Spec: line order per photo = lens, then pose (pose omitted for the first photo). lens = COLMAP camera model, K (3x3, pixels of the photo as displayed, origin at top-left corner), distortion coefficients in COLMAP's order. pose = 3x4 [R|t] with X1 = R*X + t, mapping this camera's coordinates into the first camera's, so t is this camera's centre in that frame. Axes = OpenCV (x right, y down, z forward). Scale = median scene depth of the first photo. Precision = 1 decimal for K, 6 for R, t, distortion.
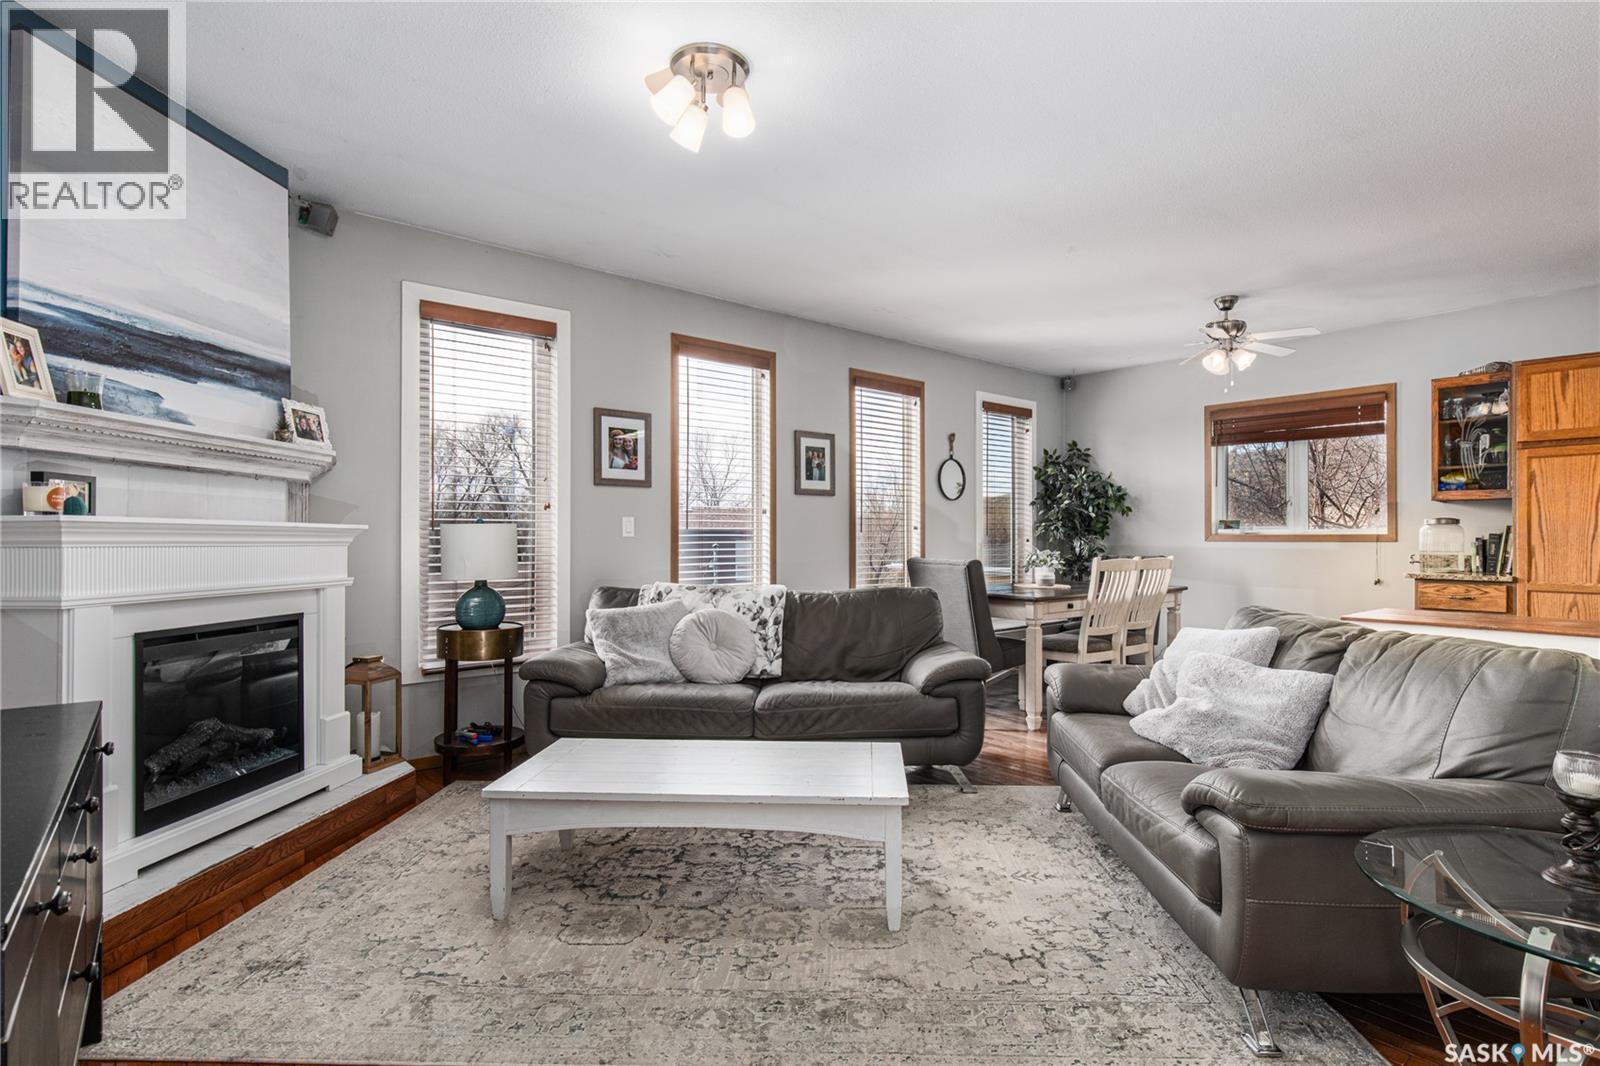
lens RADIAL K [[814.4, 0, 814.3], [0, 814.4, 535.7], [0, 0, 1]] dist [0.000830, 0.000026]
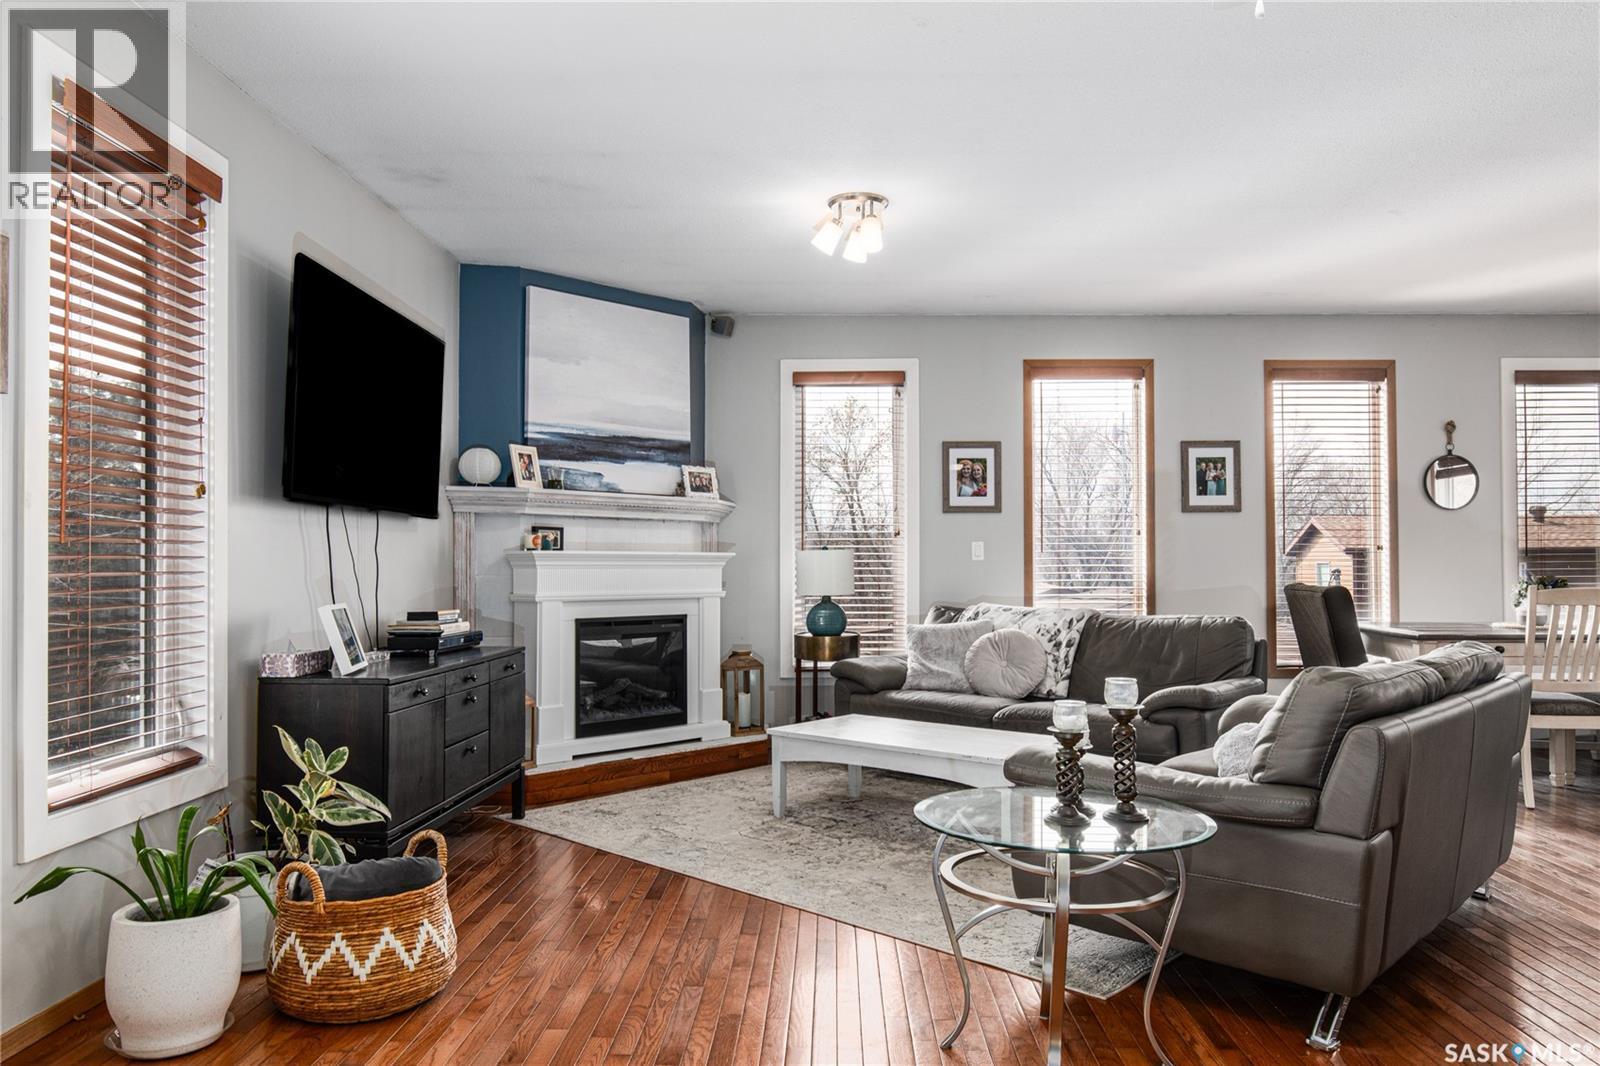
lens RADIAL K [[1086.5, 0, 810.8], [0, 1086.5, 541.5], [0, 0, 1]] dist [-0.002459, -0.003382]
pose [[0.749830, -0.014541, -0.661471, 0.663657], [0.004918, 0.999853, -0.016404, -0.001285], [0.661612, 0.009047, 0.749791, -0.242974]]
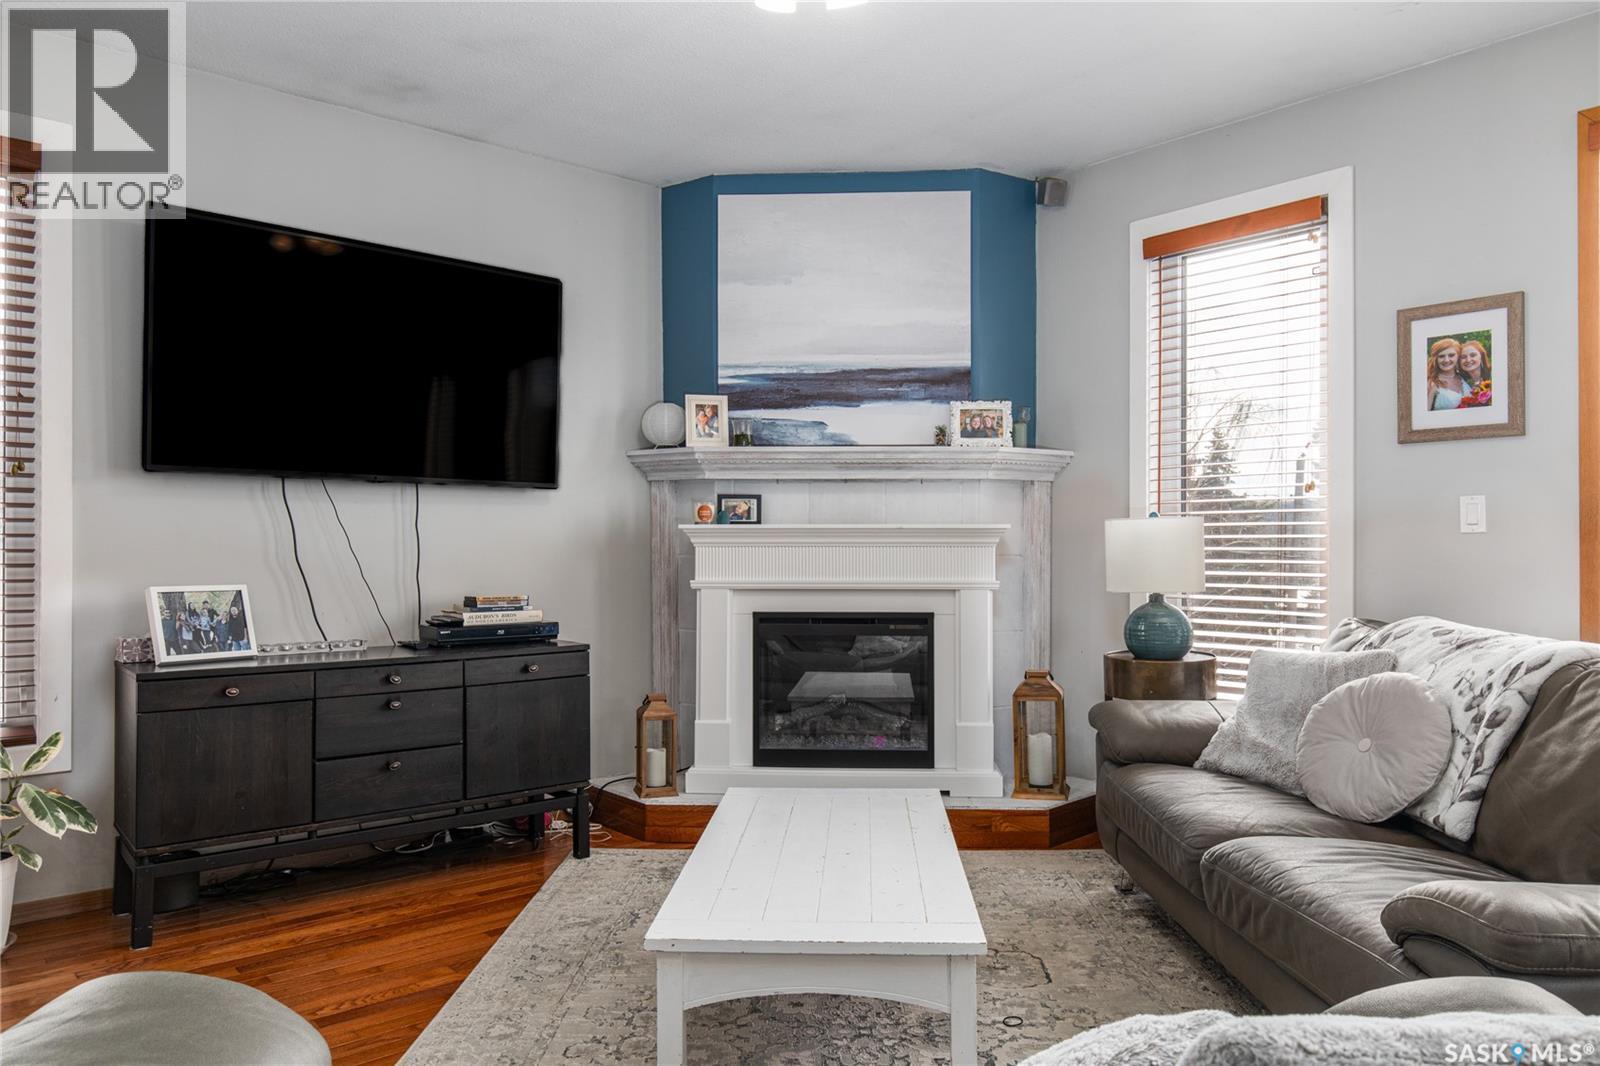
lens RADIAL K [[1086.5, 0, 810.8], [0, 1086.5, 541.5], [0, 0, 1]] dist [-0.002459, -0.003382]
pose [[0.014793, -0.003927, -0.999883, 0.590777], [0.007137, 0.999967, -0.003822, 0.008210], [0.999865, -0.007080, 0.014821, 0.679354]]
